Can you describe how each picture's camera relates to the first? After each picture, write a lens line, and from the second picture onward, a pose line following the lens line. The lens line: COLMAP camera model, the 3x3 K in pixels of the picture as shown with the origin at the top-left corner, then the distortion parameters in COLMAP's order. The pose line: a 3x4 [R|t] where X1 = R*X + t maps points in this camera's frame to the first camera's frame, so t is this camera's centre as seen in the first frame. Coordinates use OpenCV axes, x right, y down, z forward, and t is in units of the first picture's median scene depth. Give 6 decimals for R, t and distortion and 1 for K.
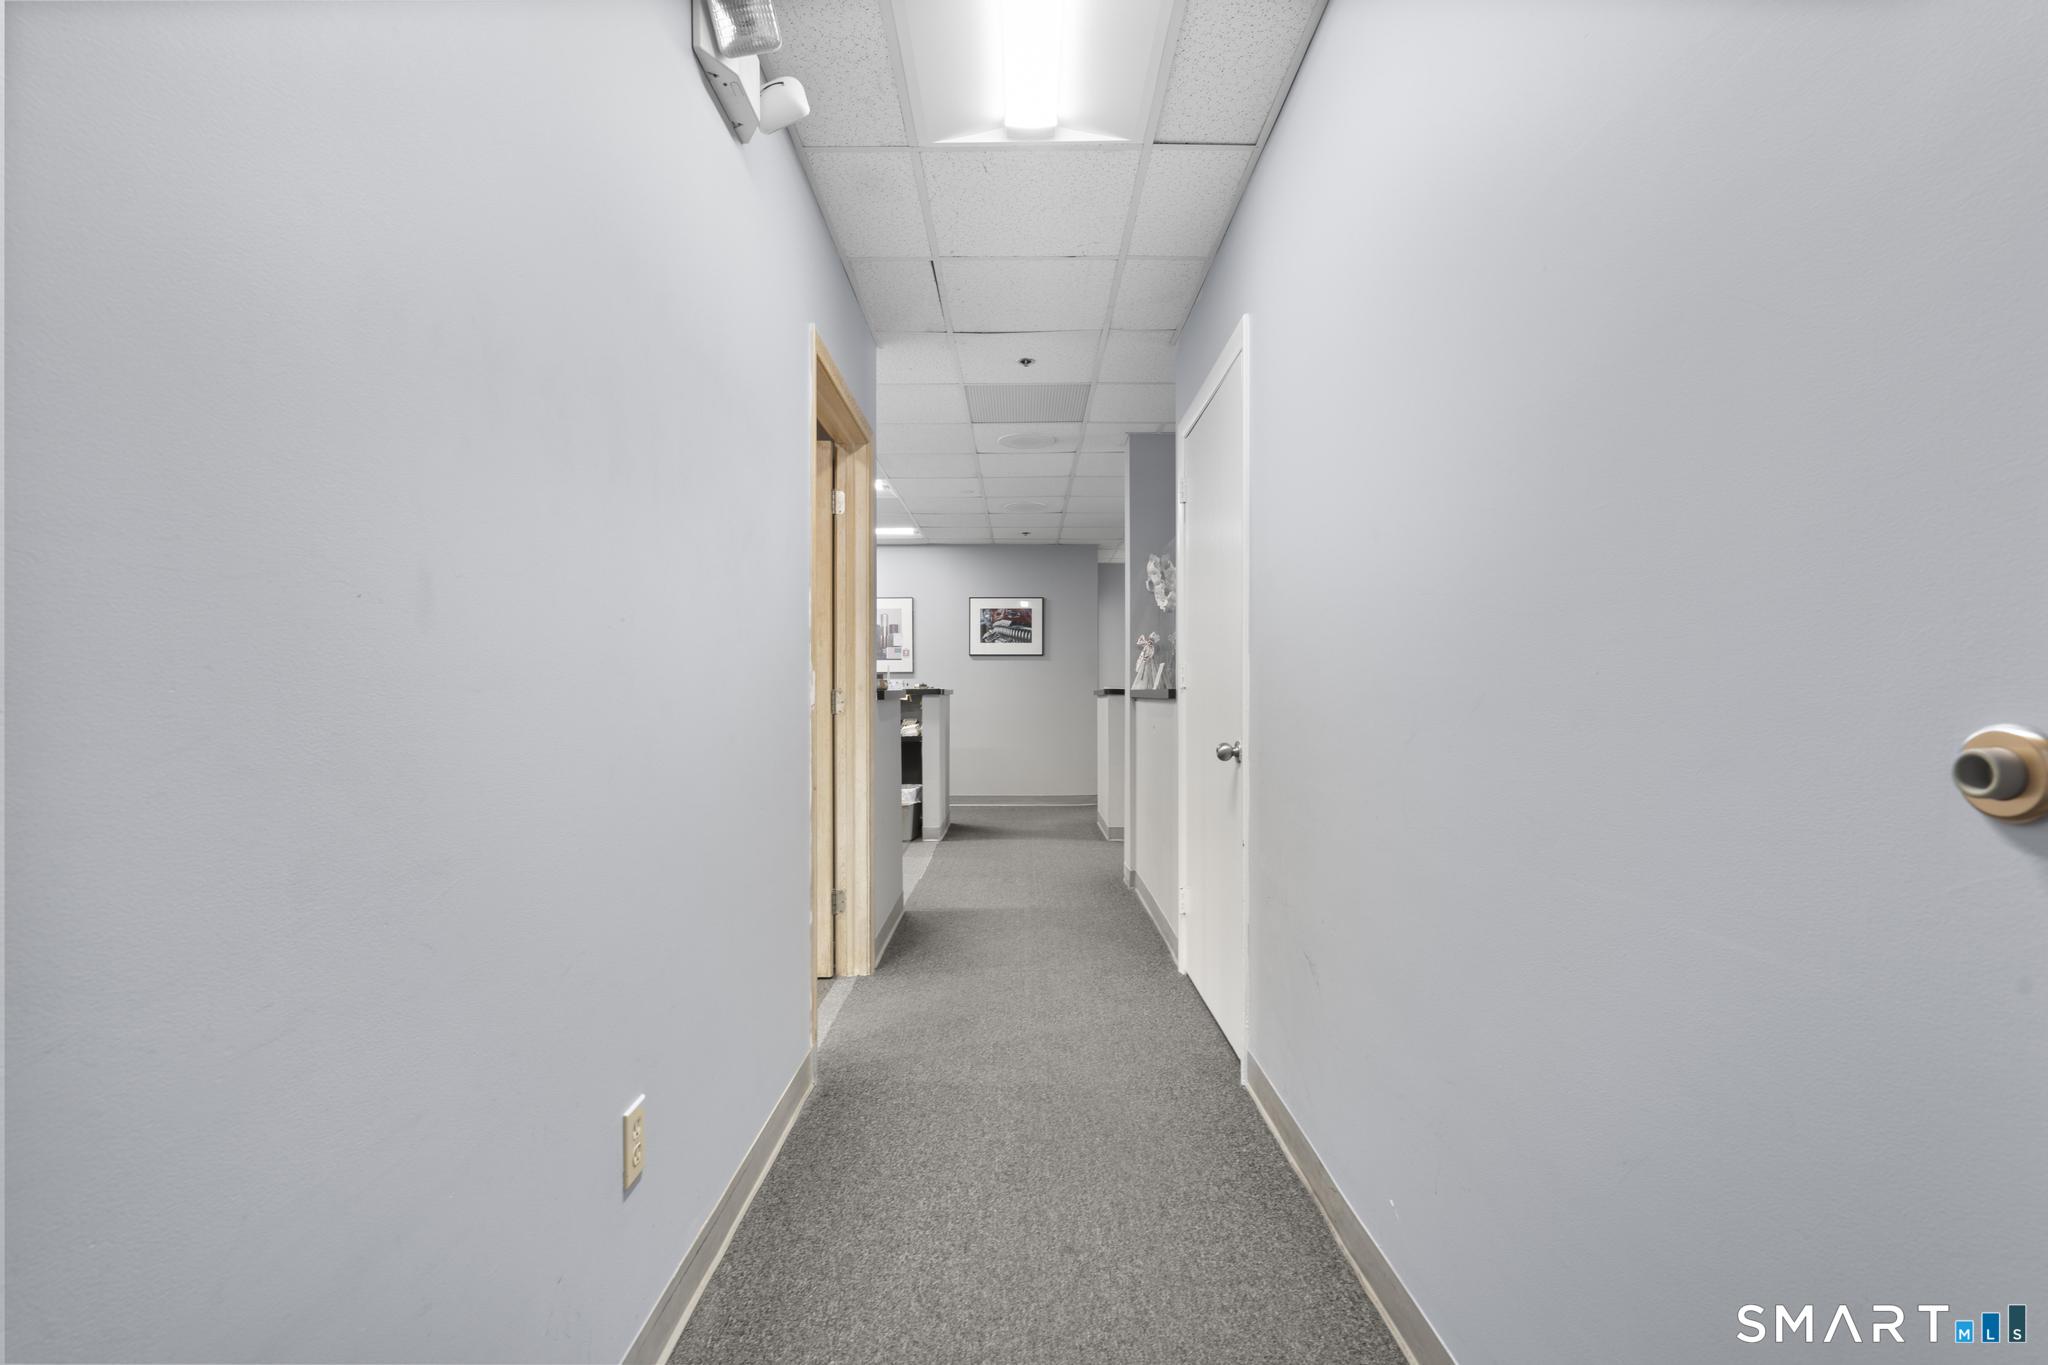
lens RADIAL K [[925.1, 0, 1022.9], [0, 925.1, 691.1], [0, 0, 1]] dist [-0.000235, 0.001160]
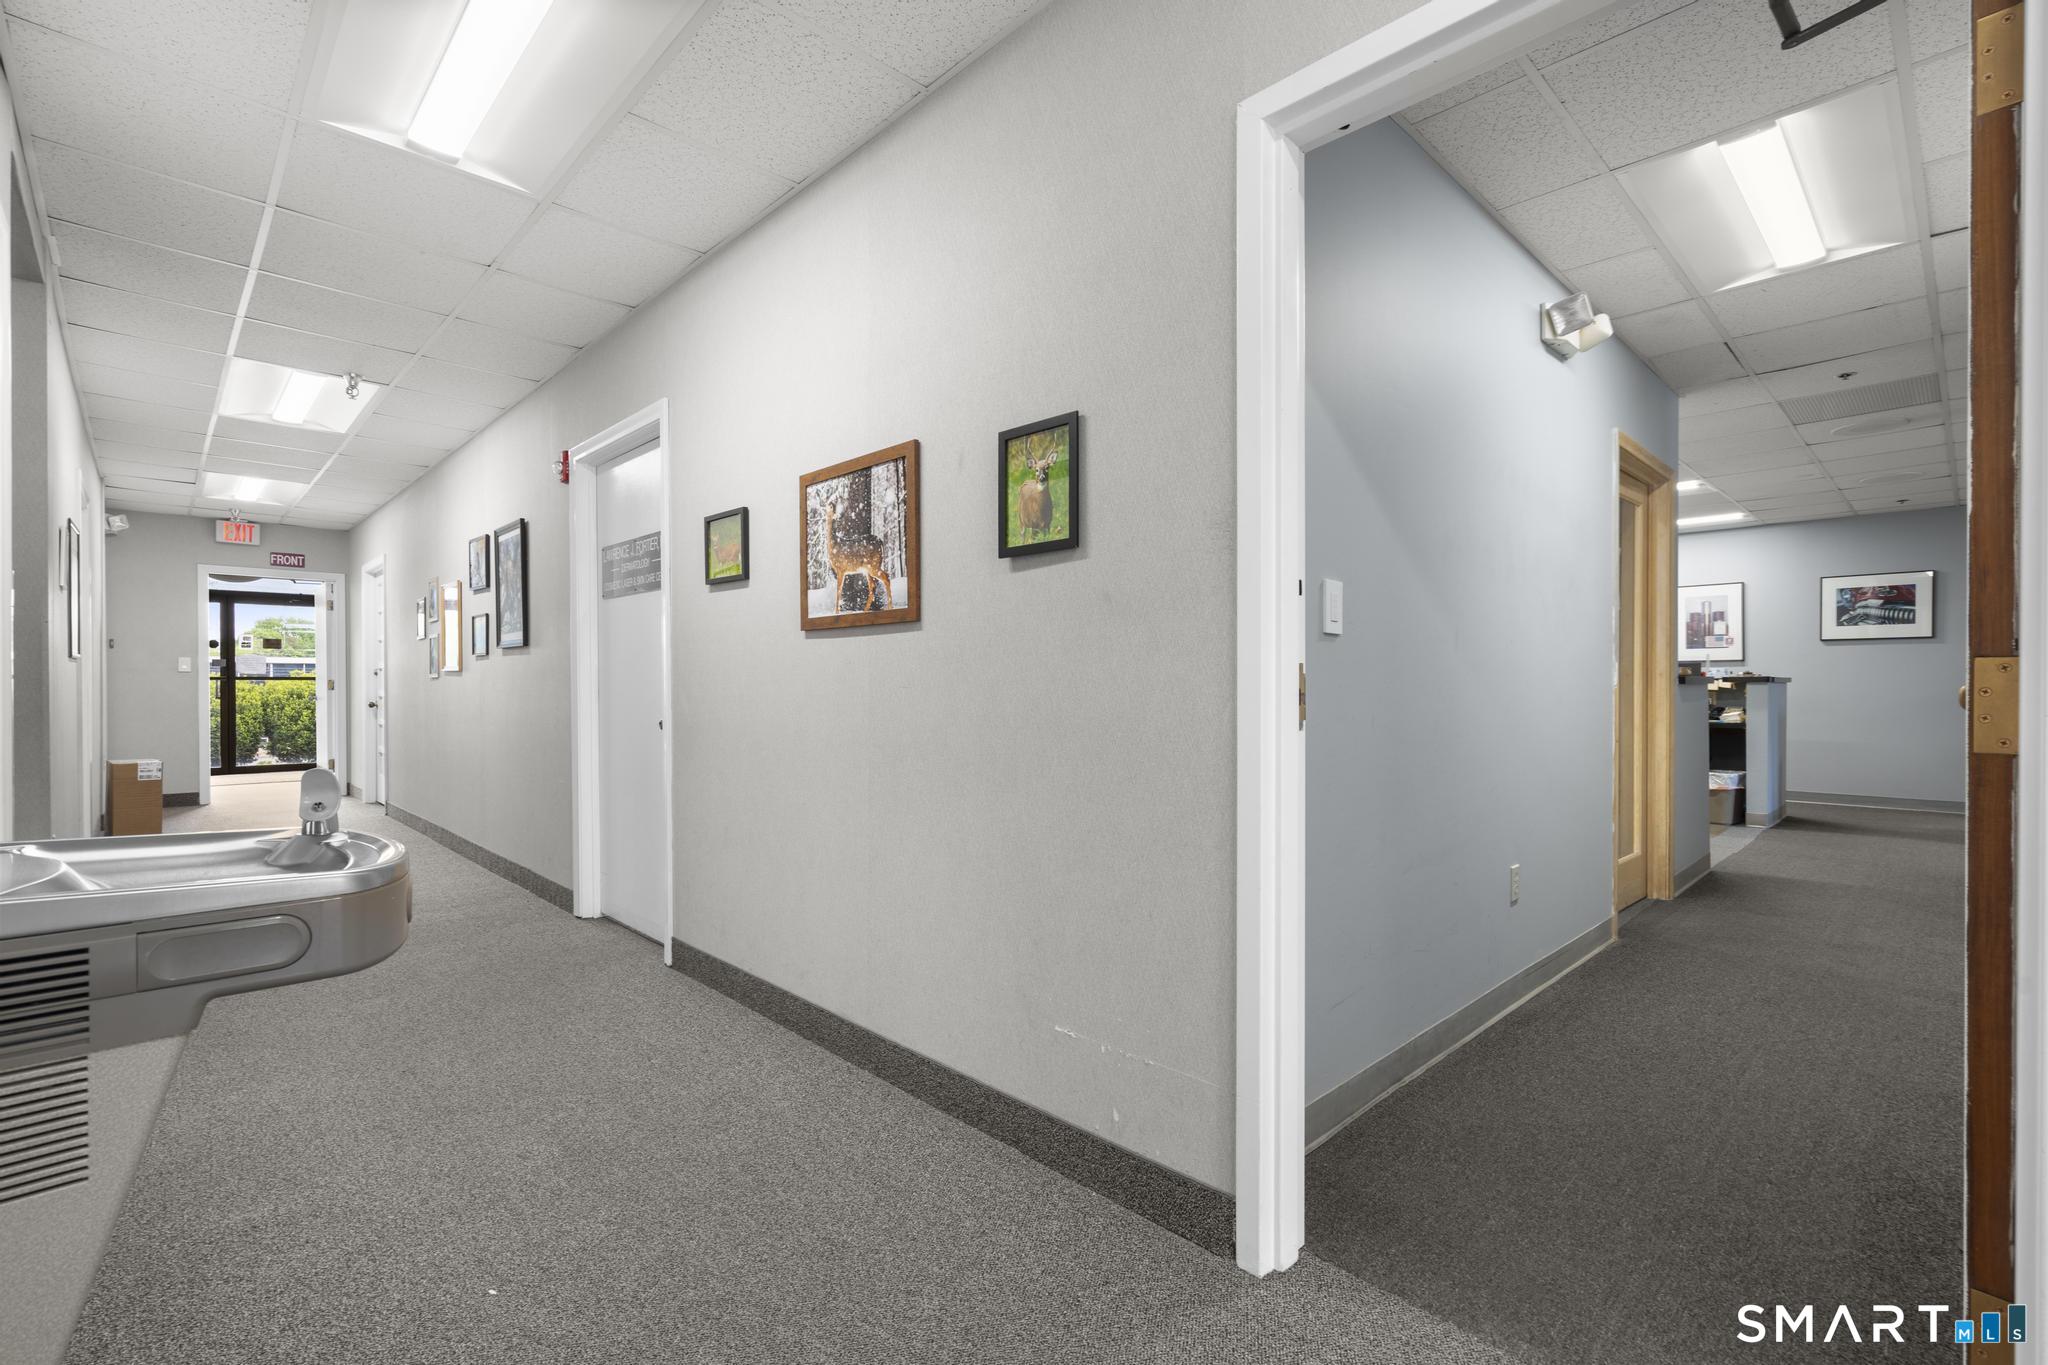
lens RADIAL K [[925.1, 0, 1018.9], [0, 925.1, 692.0], [0, 0, 1]] dist [-0.000235, 0.001160]
pose [[0.693621, 0.005611, -0.720318, 0.067907], [0.001312, 0.999958, 0.009052, 0.004040], [0.720339, -0.007224, 0.693585, -0.273186]]
